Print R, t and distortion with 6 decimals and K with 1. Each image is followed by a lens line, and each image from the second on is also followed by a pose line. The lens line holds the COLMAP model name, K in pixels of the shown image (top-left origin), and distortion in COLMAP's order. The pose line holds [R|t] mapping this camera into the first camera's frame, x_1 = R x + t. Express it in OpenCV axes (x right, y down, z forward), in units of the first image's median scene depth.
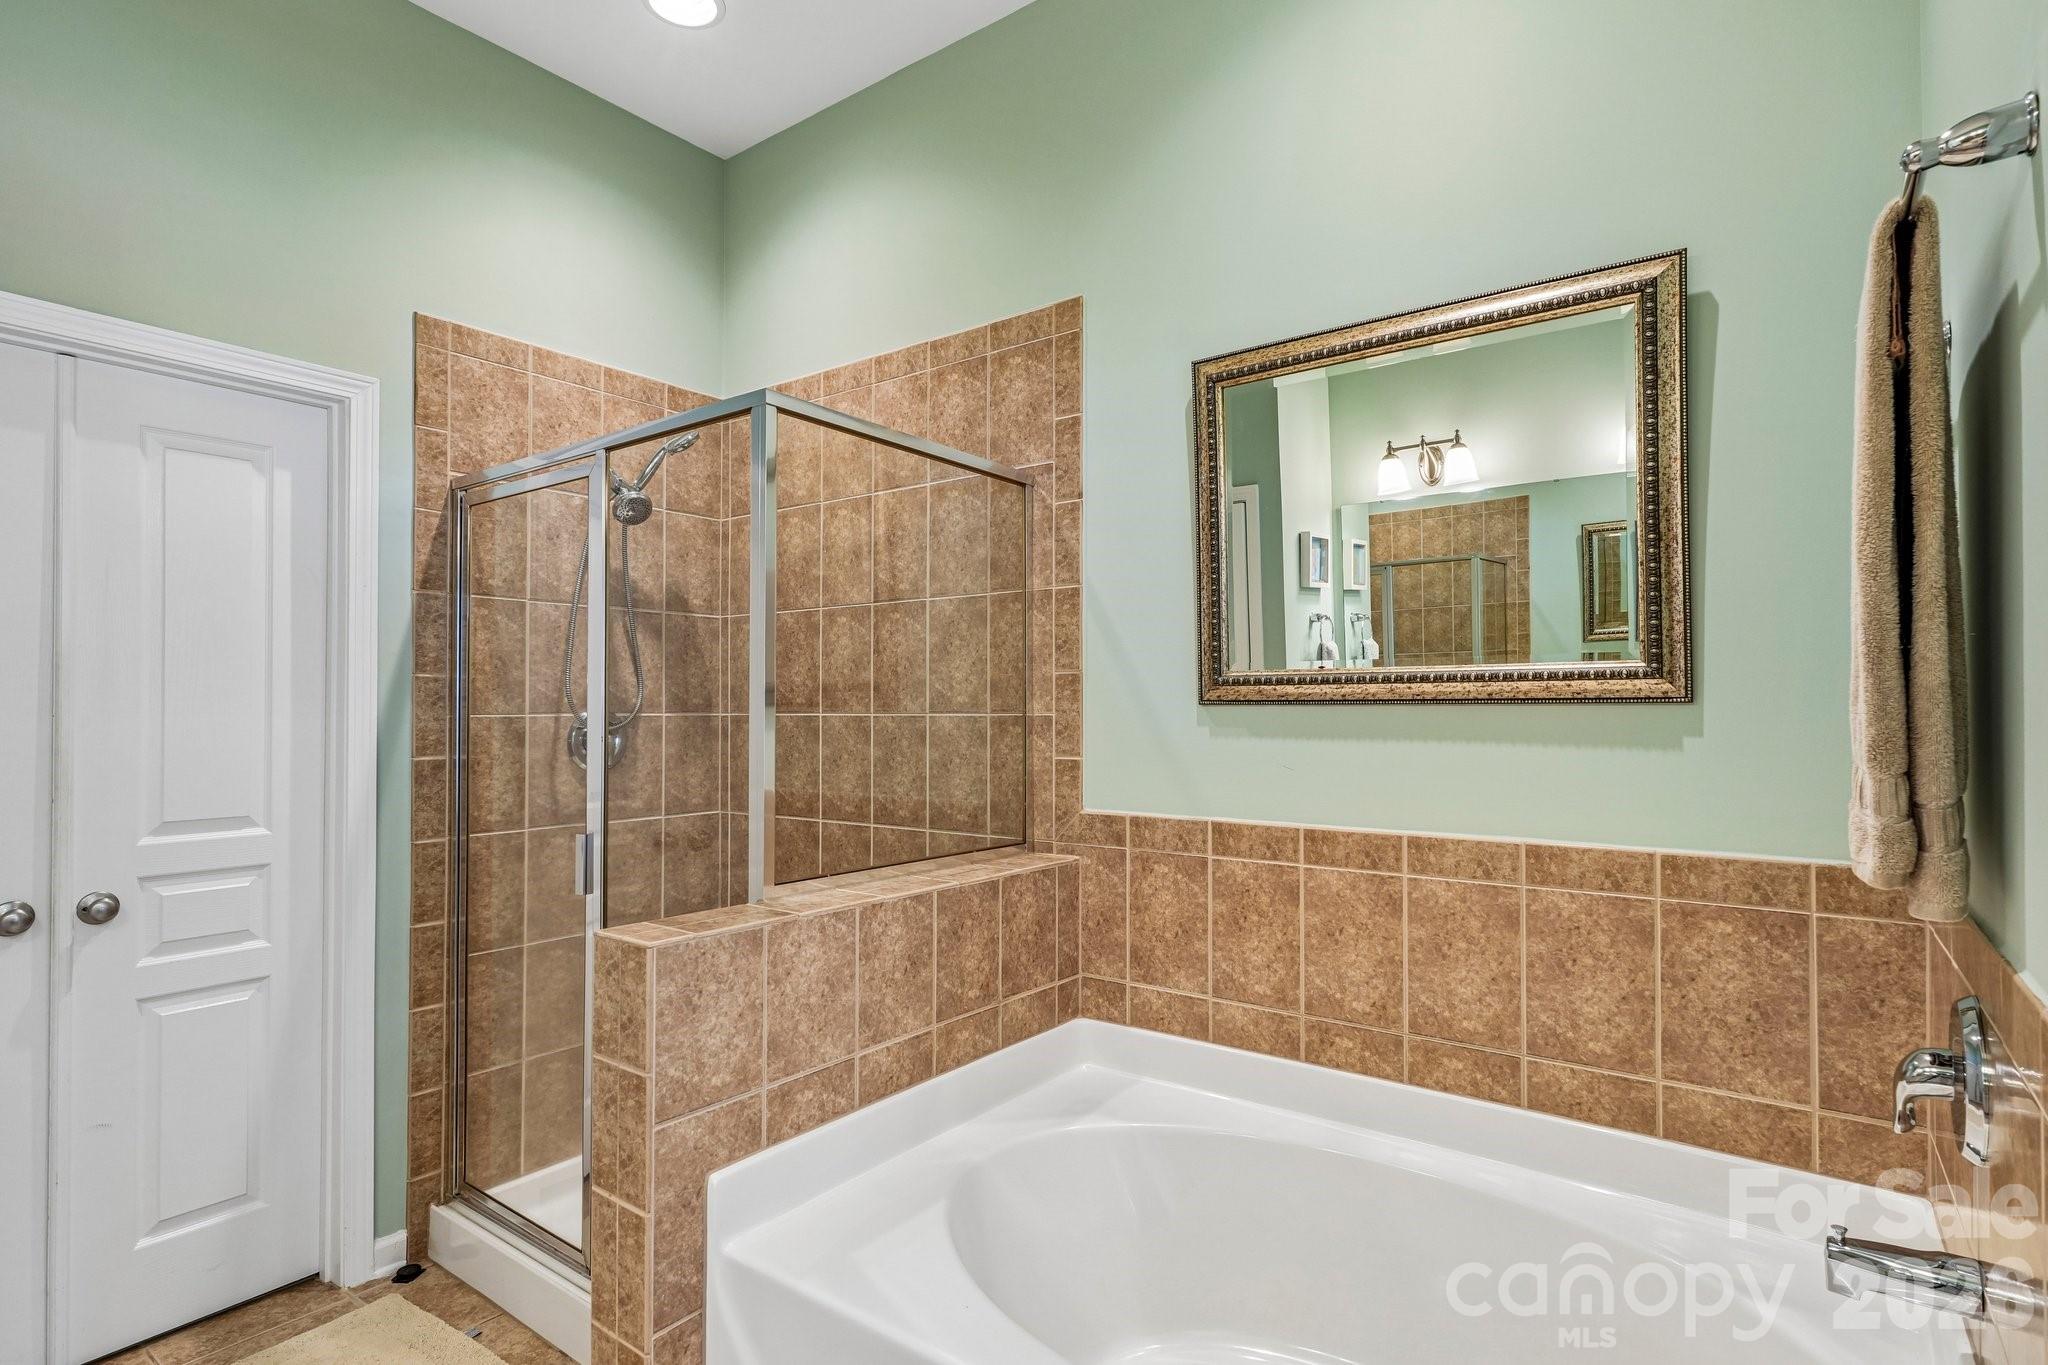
lens RADIAL K [[1000.0, 0, 980.3], [0, 1000.0, 683.5], [0, 0, 1]] dist [0.005511, -0.000598]
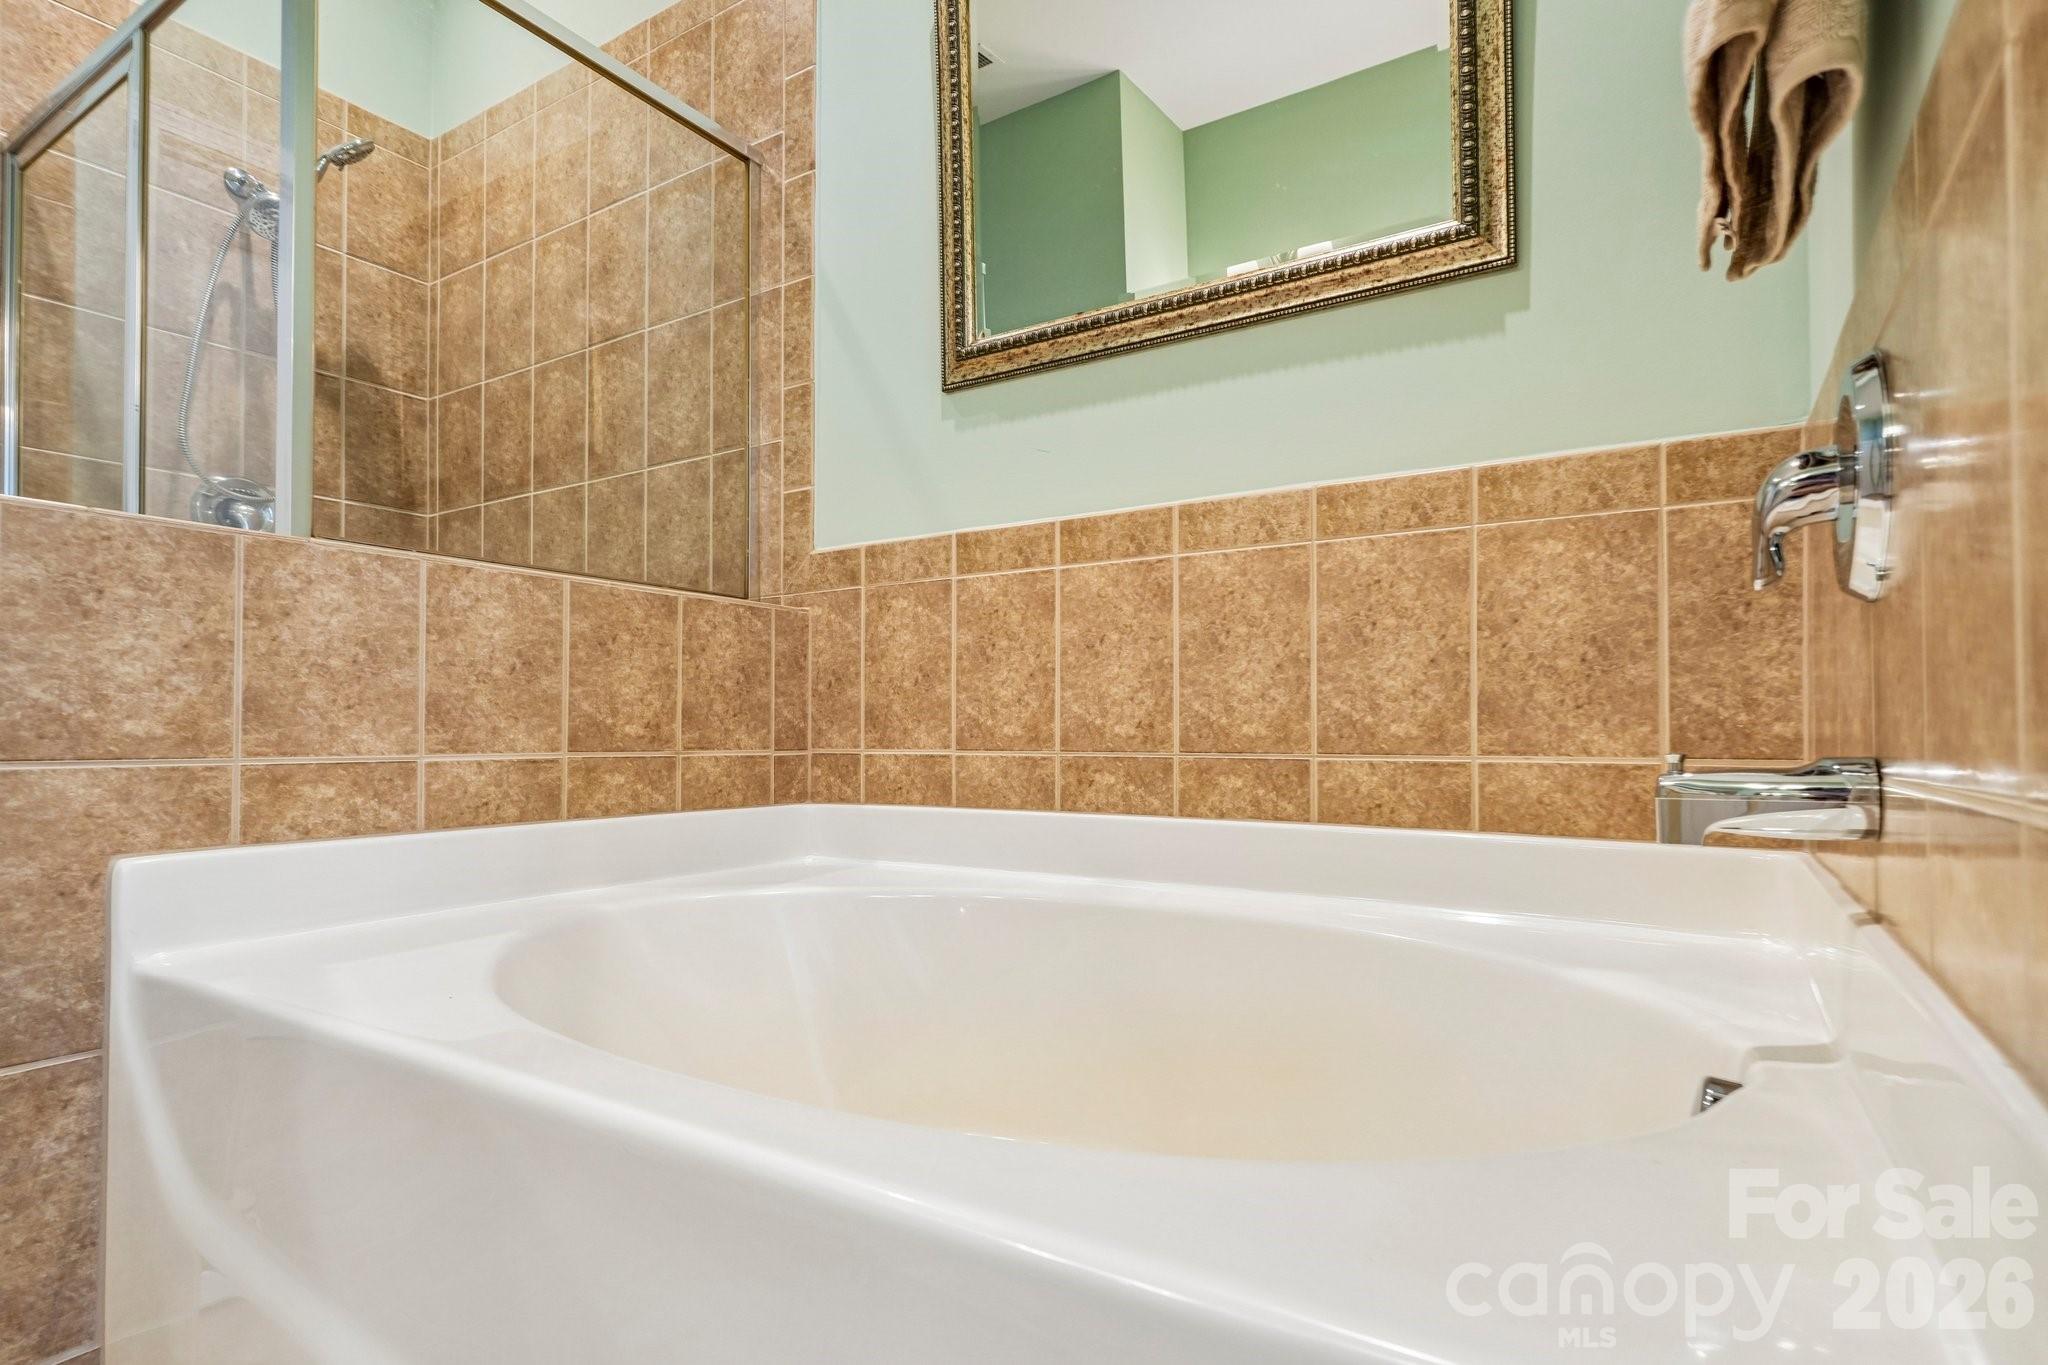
lens RADIAL K [[1000.0, 0, 971.7], [0, 1000.0, 732.5], [0, 0, 1]] dist [0.005511, -0.000598]
pose [[0.998145, -0.007154, 0.060464, 0.192272], [0.006695, 0.999947, 0.007791, 0.286722], [-0.060517, -0.007372, 0.998140, 0.201661]]
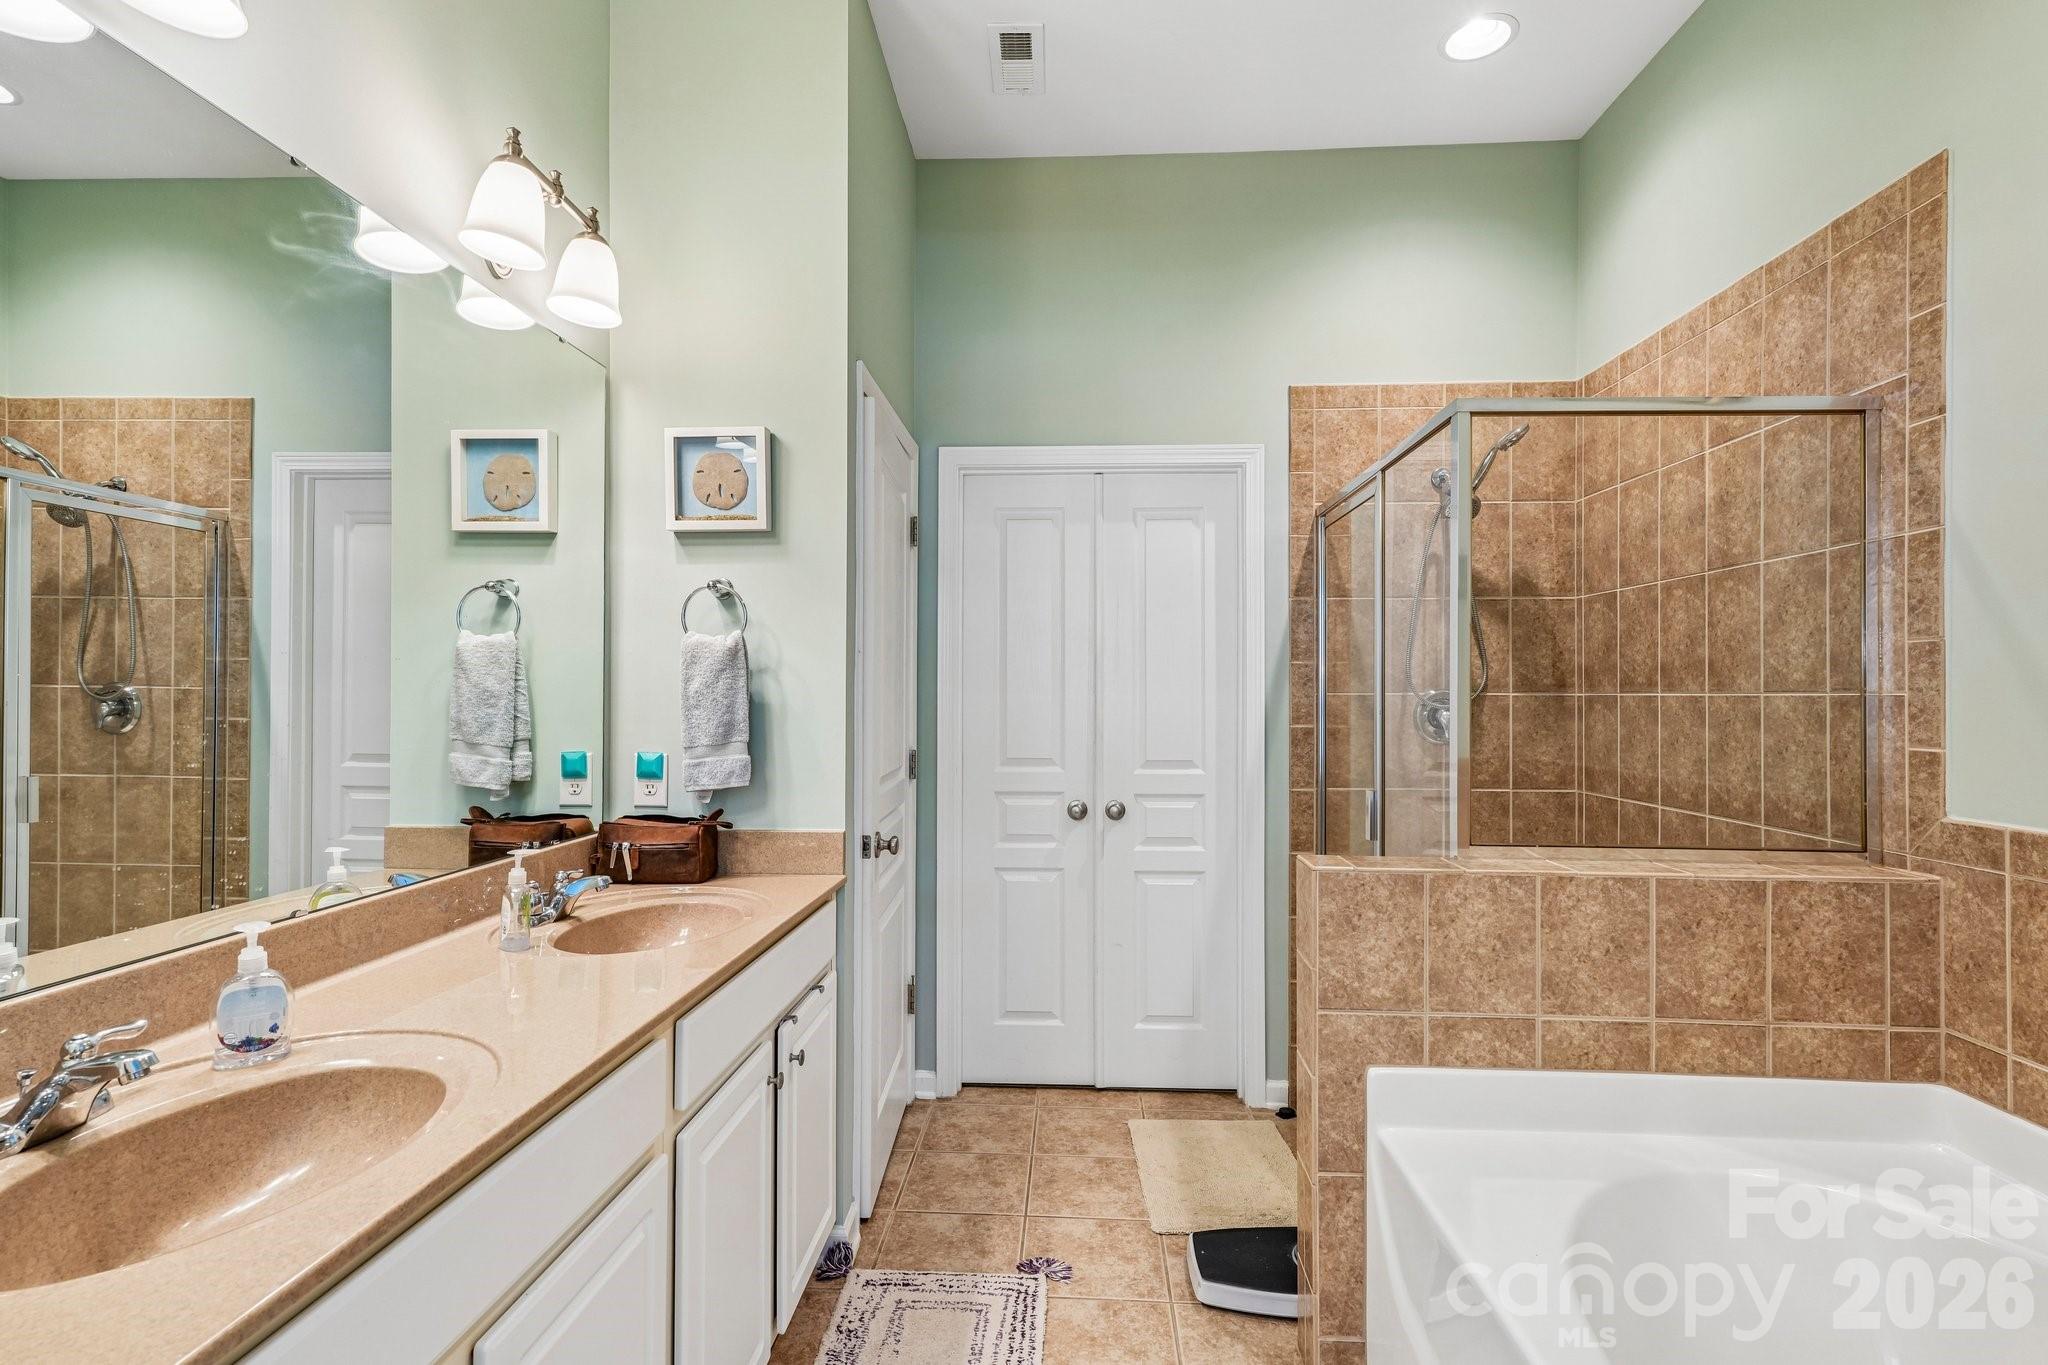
lens RADIAL K [[1000.0, 0, 1061.7], [0, 1000.0, 664.8], [0, 0, 1]] dist [0.005511, -0.000598]
pose [[0.575760, -0.020822, -0.817353, 0.369703], [0.016358, 0.999769, -0.013946, 0.008978], [0.817455, -0.005341, 0.575968, -0.002545]]
